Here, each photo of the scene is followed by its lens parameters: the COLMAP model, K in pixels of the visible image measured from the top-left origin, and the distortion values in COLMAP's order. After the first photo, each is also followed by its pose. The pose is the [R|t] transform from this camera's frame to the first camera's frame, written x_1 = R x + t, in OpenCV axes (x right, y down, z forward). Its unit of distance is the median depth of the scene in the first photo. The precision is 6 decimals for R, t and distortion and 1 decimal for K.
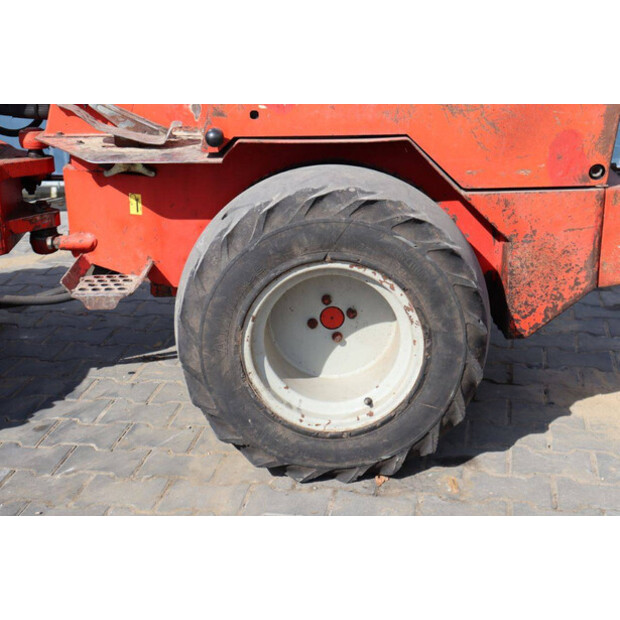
lens RADIAL K [[1072.6, 0, 310.0], [0, 1072.6, 310.0], [0, 0, 1]] dist [0.205425, 0.031265]
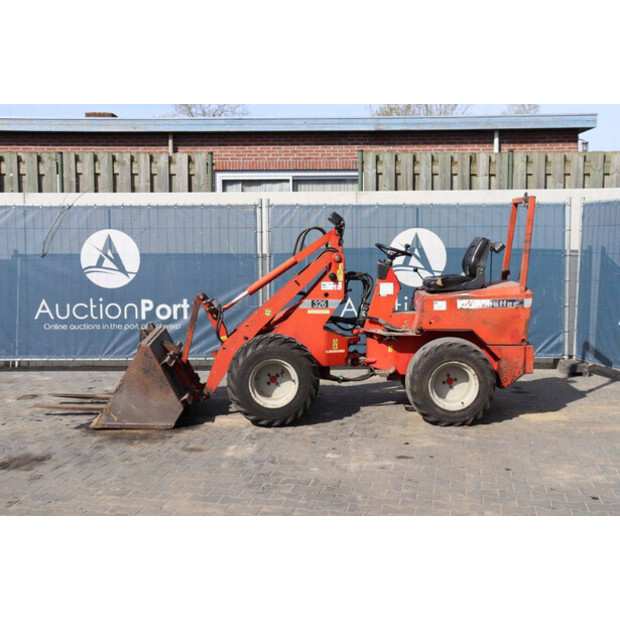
lens RADIAL K [[796.7, 0, 310.0], [0, 796.7, 310.0], [0, 0, 1]] dist [-0.016246, 0.252588]
pose [[0.999725, 0.022544, -0.006383, -0.426214], [-0.023417, 0.970546, -0.239773, 0.418632], [0.000790, 0.239857, 0.970808, -1.578267]]
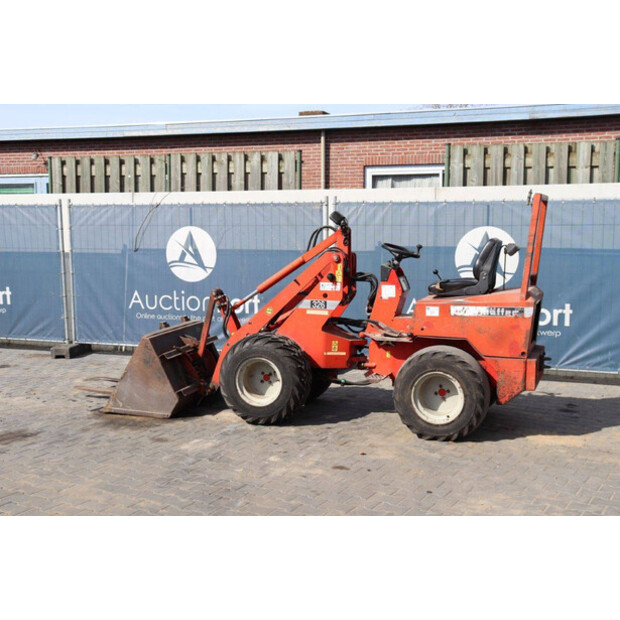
lens RADIAL K [[796.7, 0, 310.0], [0, 796.7, 310.0], [0, 0, 1]] dist [-0.016246, 0.252588]
pose [[0.940493, 0.061595, -0.334184, 0.439411], [-0.135831, 0.969595, -0.203559, 0.314330], [0.311485, 0.236838, 0.920263, -1.414476]]
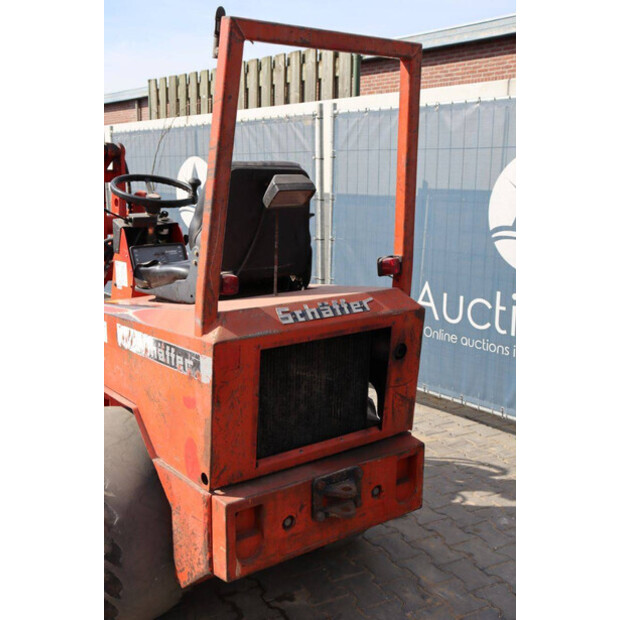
lens RADIAL K [[732.4, 0, 310.0], [0, 732.4, 310.0], [0, 0, 1]] dist [-0.011989, -0.003303]
pose [[0.620983, 0.174949, -0.764050, 0.894694], [-0.280074, 0.959947, -0.007826, -0.322745], [0.732078, 0.218850, 0.645109, 0.503691]]
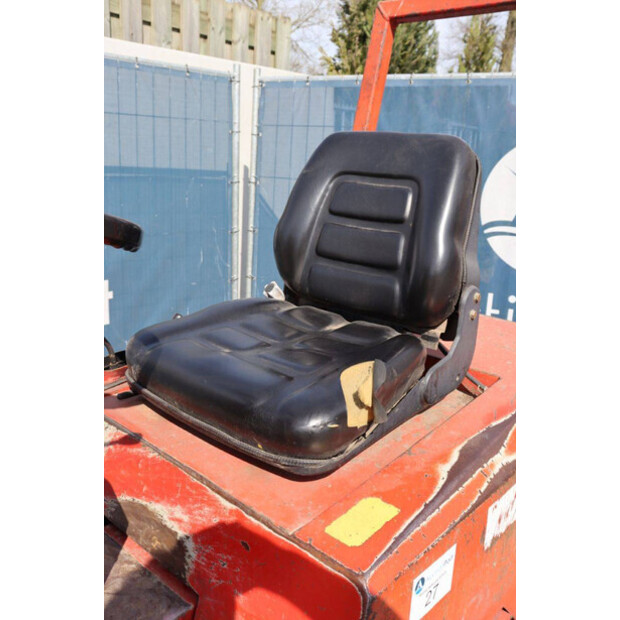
lens RADIAL K [[599.2, 0, 310.0], [0, 599.2, 310.0], [0, 0, 1]] dist [-0.142069, 0.213981]
pose [[0.654341, -0.131787, 0.744627, -0.248087], [0.187713, 0.982184, 0.008877, -0.374779], [-0.732531, 0.133968, 0.667421, 0.775399]]
